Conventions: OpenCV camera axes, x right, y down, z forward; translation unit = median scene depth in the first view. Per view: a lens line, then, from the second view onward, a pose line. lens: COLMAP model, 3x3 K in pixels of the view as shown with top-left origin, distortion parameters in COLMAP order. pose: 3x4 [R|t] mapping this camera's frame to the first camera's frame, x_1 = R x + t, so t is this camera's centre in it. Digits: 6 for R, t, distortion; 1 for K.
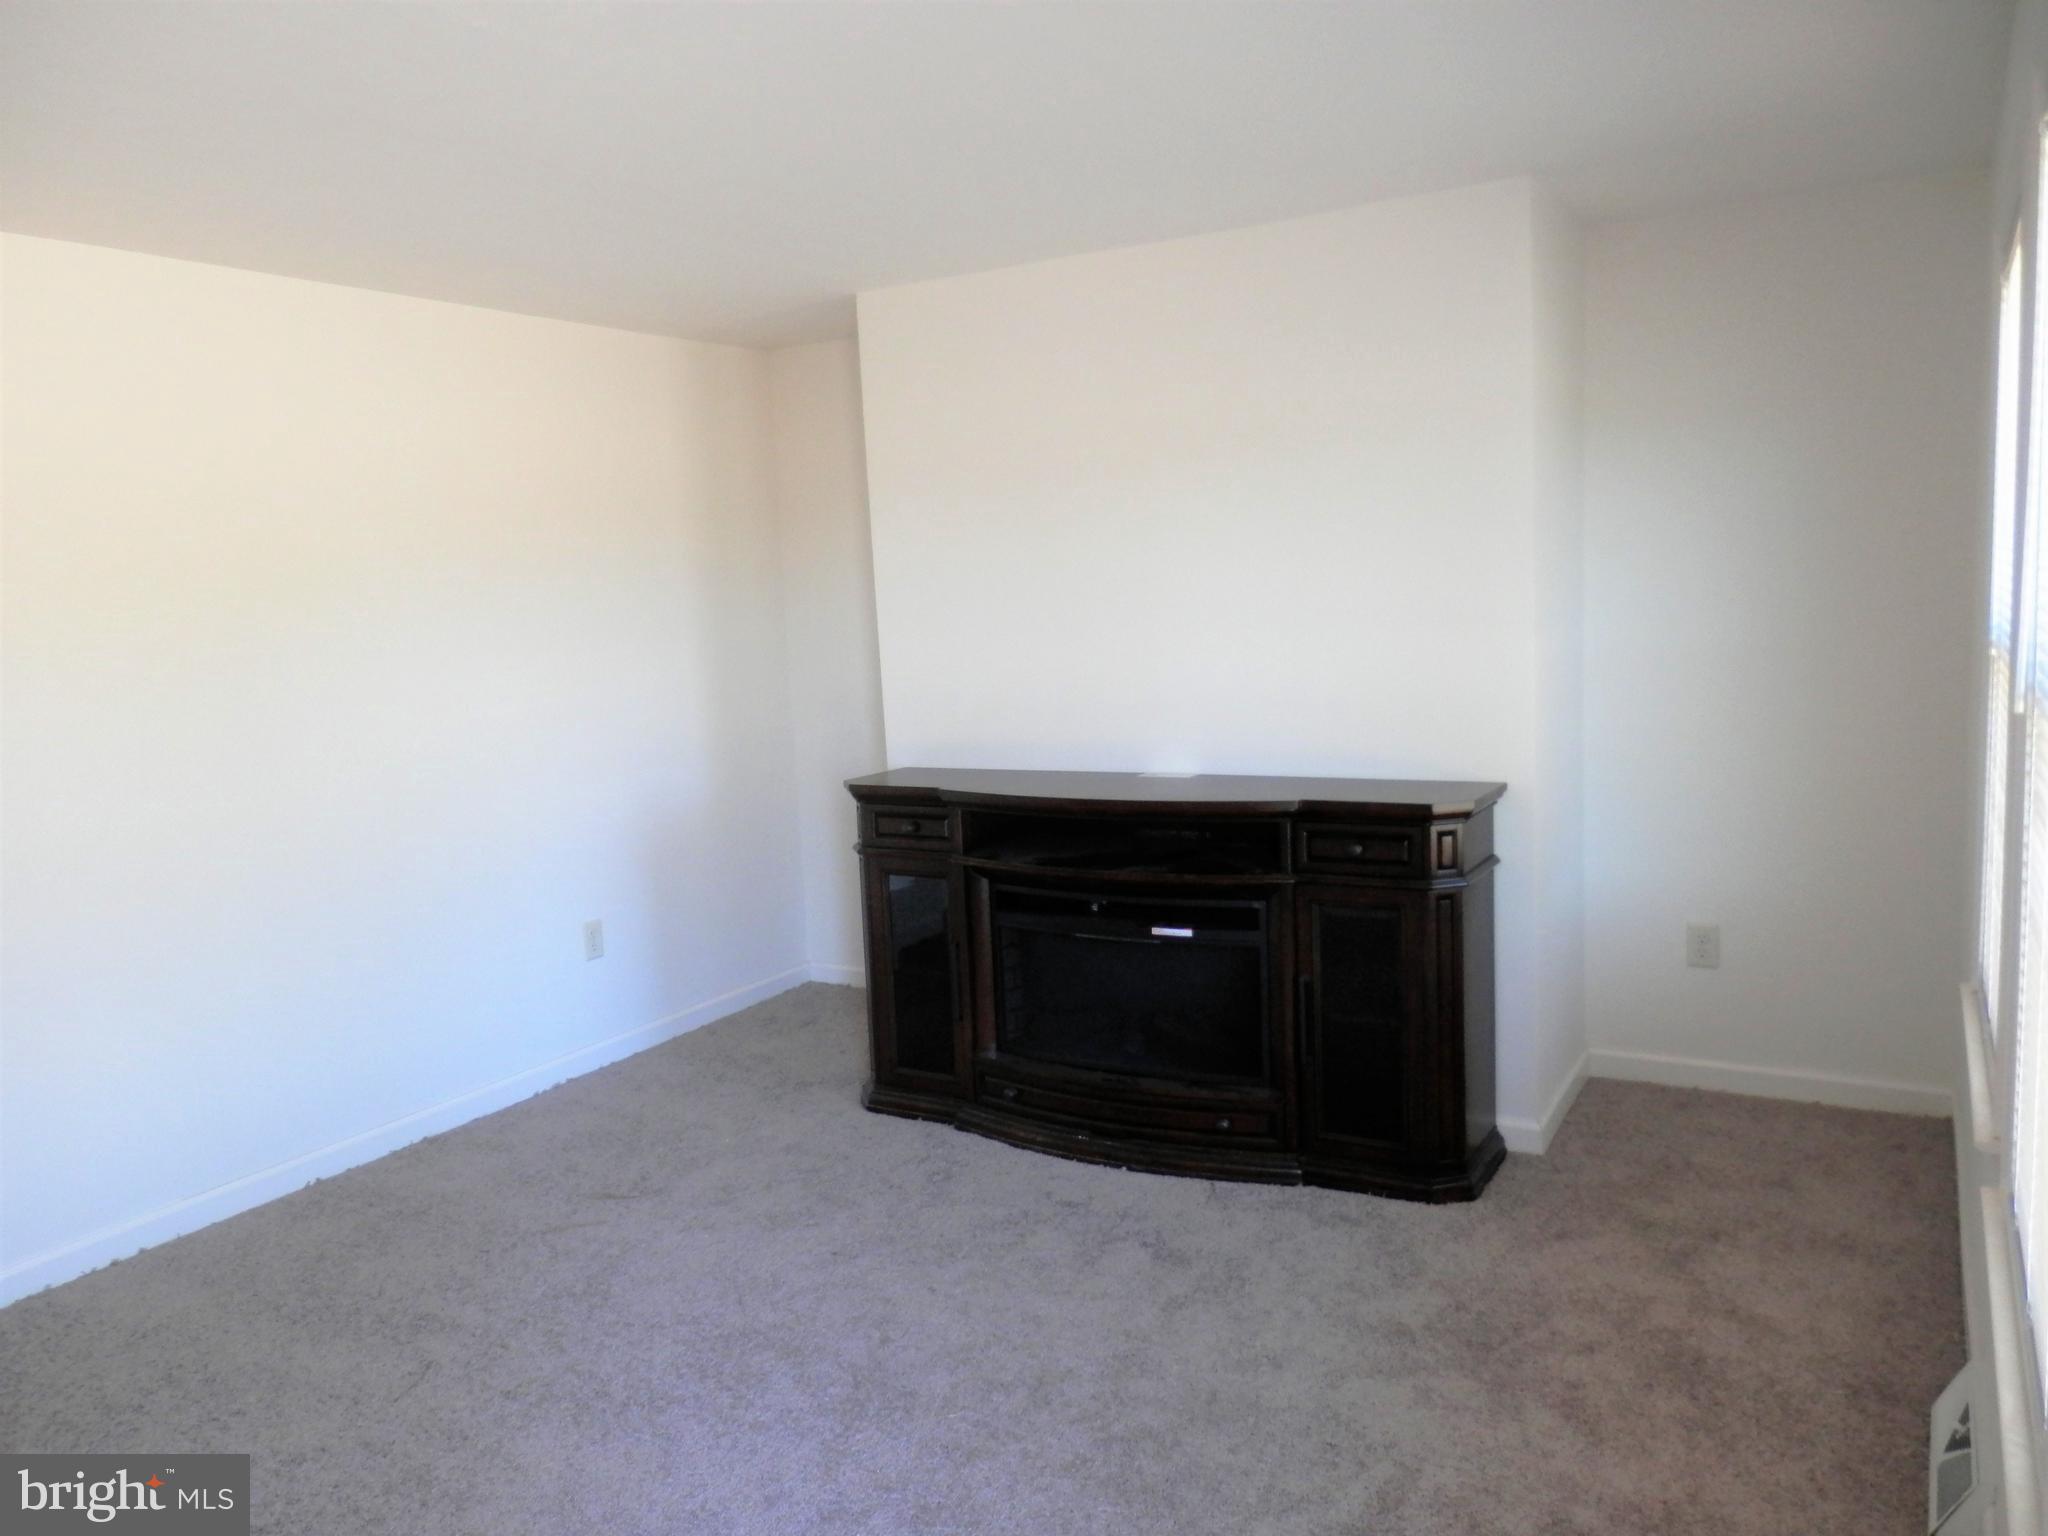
lens RADIAL K [[1519.3, 0, 1015.9], [0, 1519.3, 772.7], [0, 0, 1]] dist [0.005393, 0.000479]
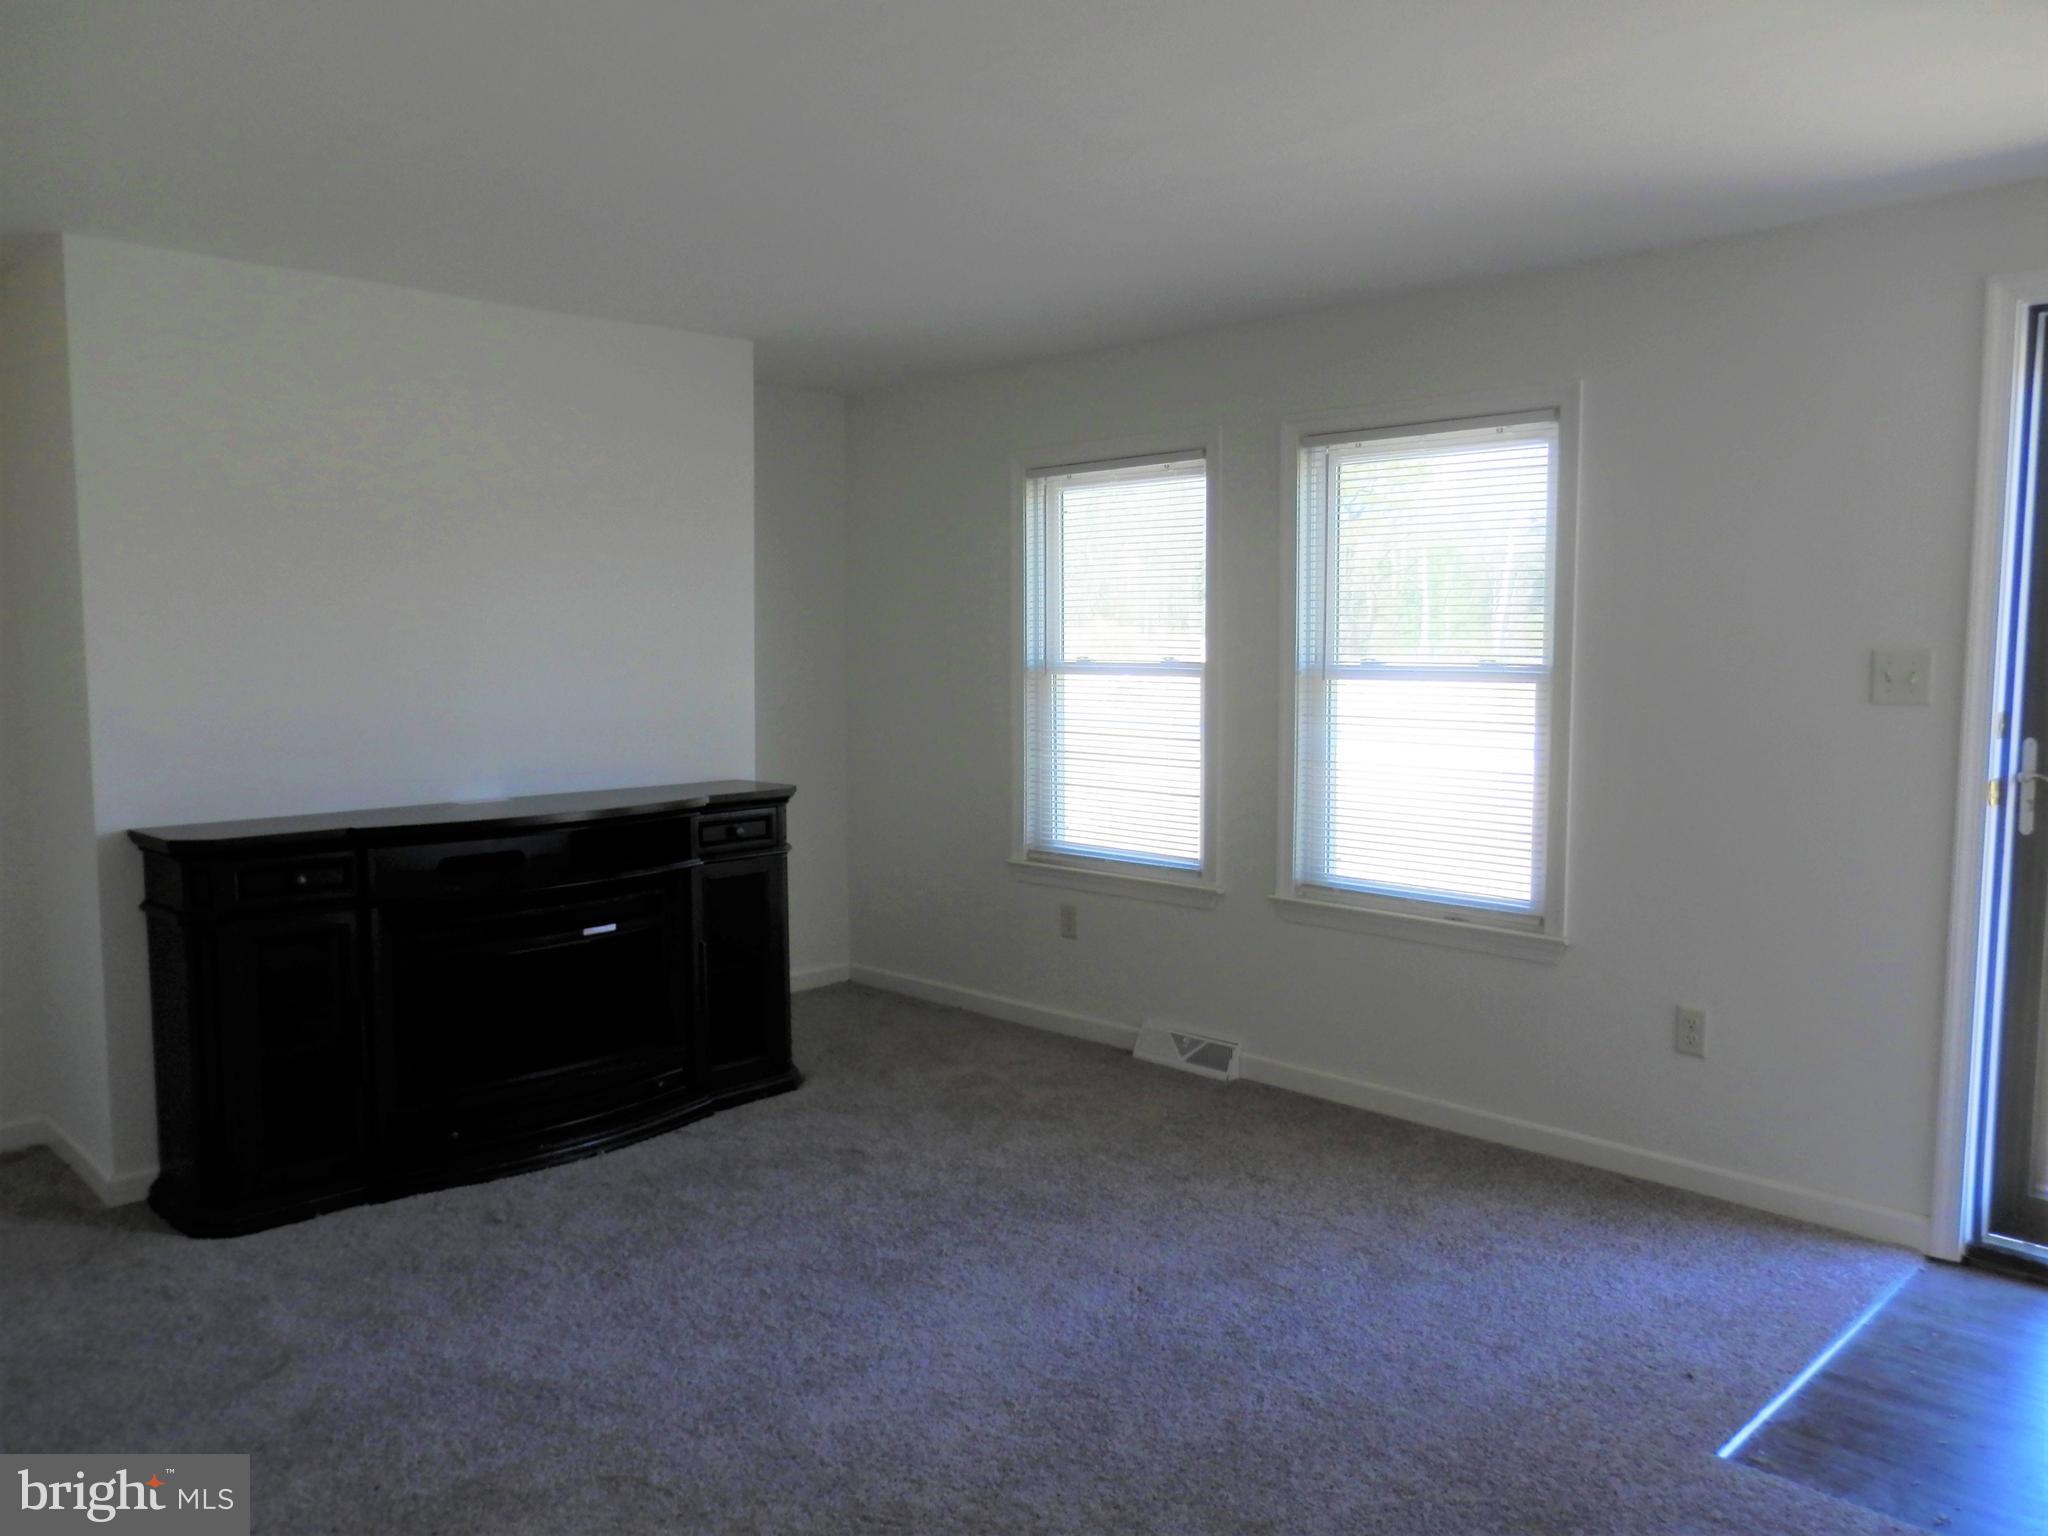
lens RADIAL K [[1463.7, 0, 1087.6], [0, 1463.7, 767.0], [0, 0, 1]] dist [0.001577, 0.002906]
pose [[0.239292, -0.040262, 0.970113, -0.871922], [0.110685, 0.993758, 0.013941, 0.011961], [-0.964618, 0.104041, 0.242254, 0.399843]]
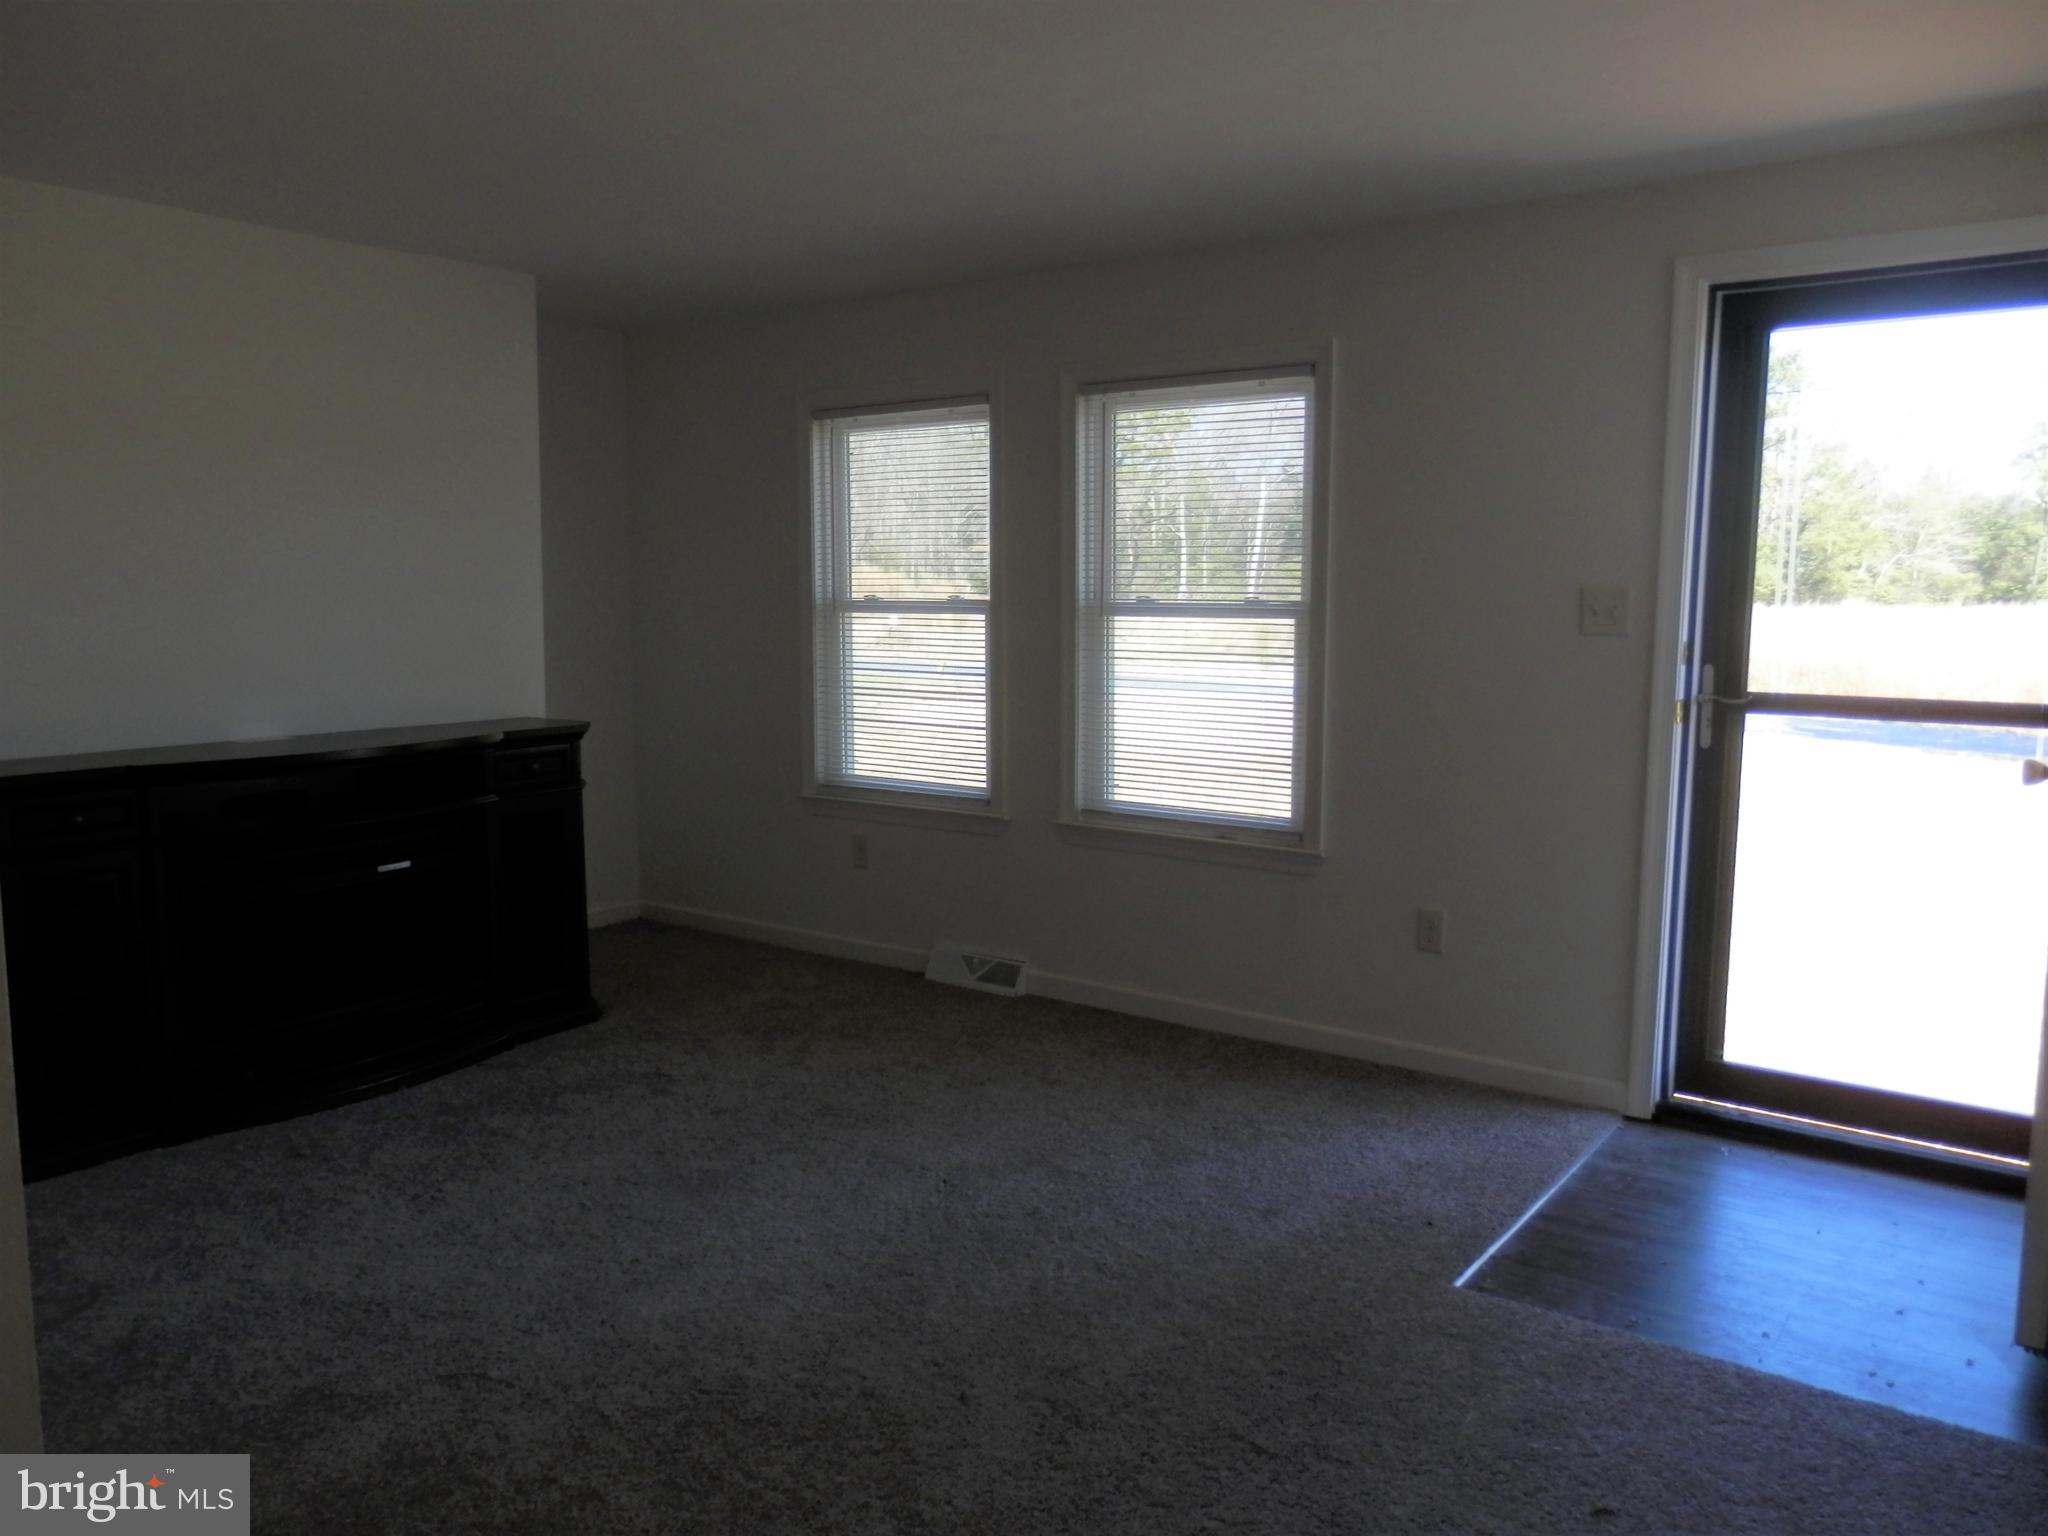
lens RADIAL K [[1462.6, 0, 1086.8], [0, 1462.6, 778.2], [0, 0, 1]] dist [0.000370, -0.001152]
pose [[0.079714, -0.084359, 0.993242, -0.942239], [0.119305, 0.990058, 0.074513, 0.022854], [-0.989652, 0.112559, 0.088986, 0.412492]]
